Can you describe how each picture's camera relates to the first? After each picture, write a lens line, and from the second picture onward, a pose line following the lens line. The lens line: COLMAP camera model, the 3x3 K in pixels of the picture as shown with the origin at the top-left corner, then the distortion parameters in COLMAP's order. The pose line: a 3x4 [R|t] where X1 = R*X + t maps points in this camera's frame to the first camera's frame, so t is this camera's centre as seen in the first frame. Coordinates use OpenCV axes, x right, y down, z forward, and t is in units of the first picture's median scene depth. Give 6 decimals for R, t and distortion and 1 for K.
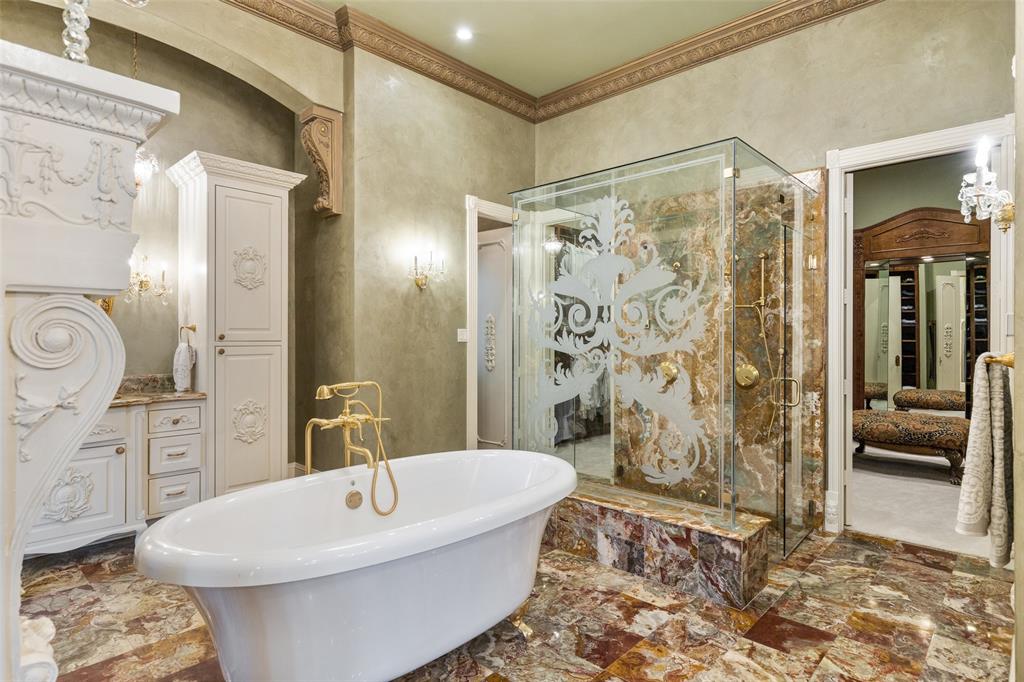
lens RADIAL K [[549.1, 0, 512.0], [0, 549.1, 341.0], [0, 0, 1]] dist [0.002483, 0.000506]
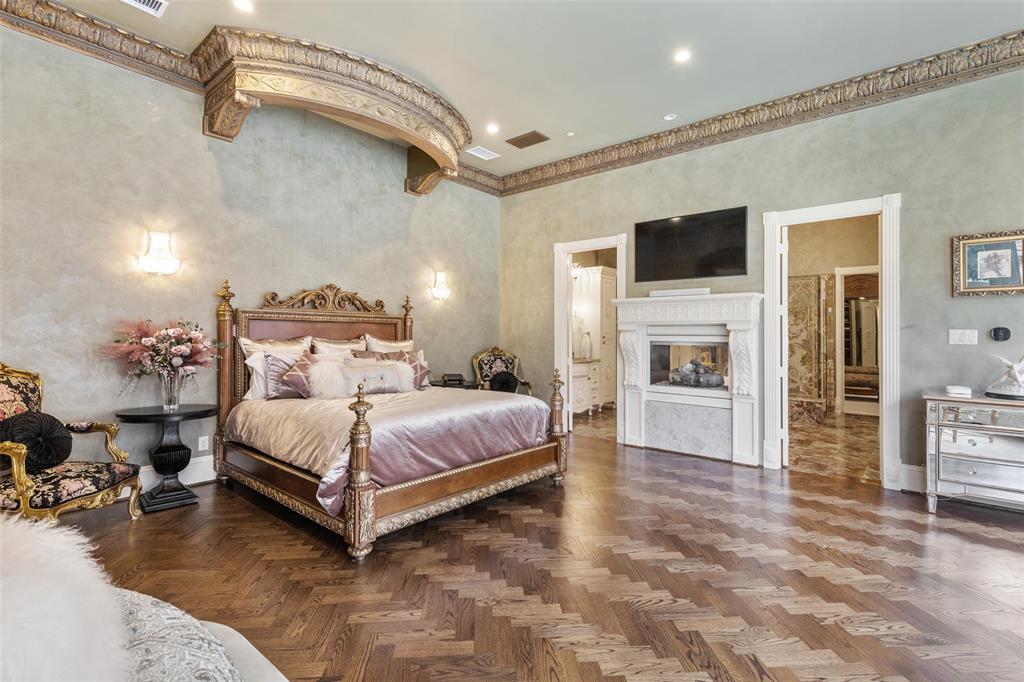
lens RADIAL K [[478.1, 0, 511.9], [0, 478.1, 330.8], [0, 0, 1]] dist [0.003198, 0.000619]
pose [[0.998768, 0.005629, 0.049311, -1.074168], [-0.004937, 0.999888, -0.014154, -0.003990], [-0.049385, 0.013894, 0.998683, -1.195203]]
